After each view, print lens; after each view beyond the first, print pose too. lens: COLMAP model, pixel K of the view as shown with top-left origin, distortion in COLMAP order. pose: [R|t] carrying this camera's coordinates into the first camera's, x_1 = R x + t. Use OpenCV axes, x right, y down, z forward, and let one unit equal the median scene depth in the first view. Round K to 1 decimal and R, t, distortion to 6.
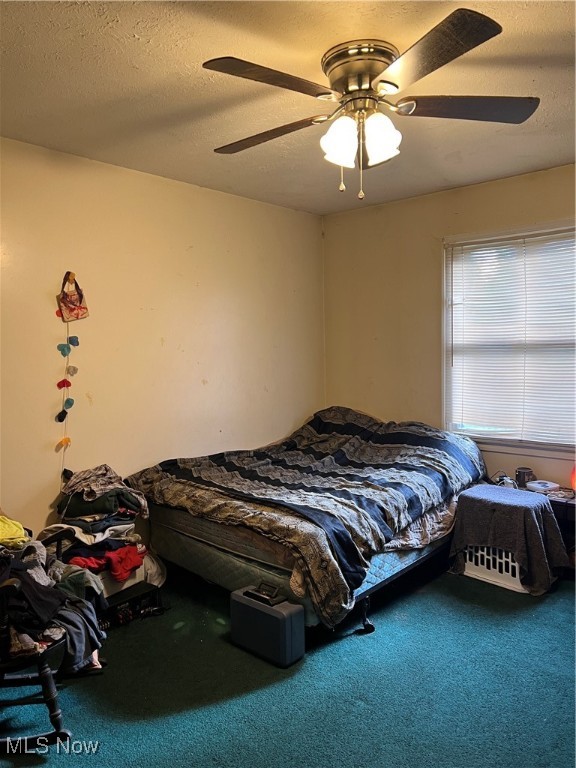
lens RADIAL K [[568.4, 0, 287.5], [0, 568.4, 380.9], [0, 0, 1]] dist [0.033056, -0.023397]
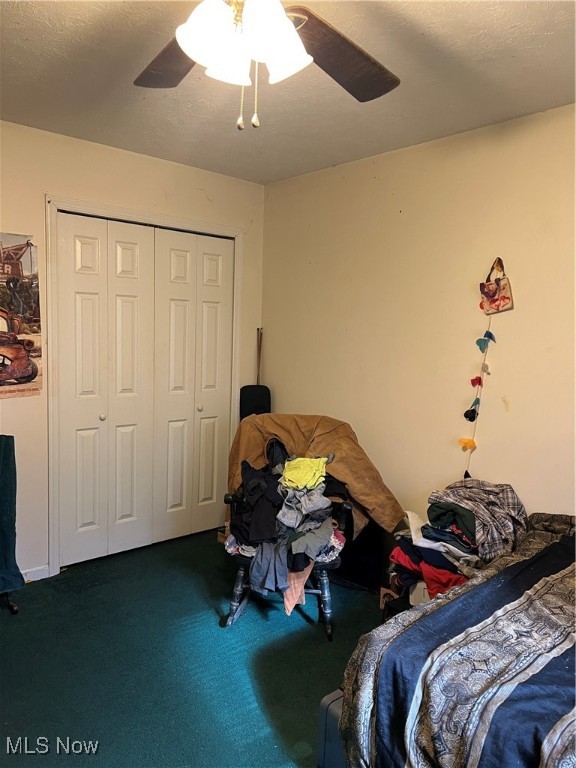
lens RADIAL K [[568.4, 0, 286.3], [0, 568.4, 388.6], [0, 0, 1]] dist [0.033056, -0.023397]
pose [[-0.129385, 0.123391, -0.983887, 0.561287], [-0.092747, 0.986372, 0.135899, -0.080973], [0.987247, 0.108836, -0.116178, 0.800218]]
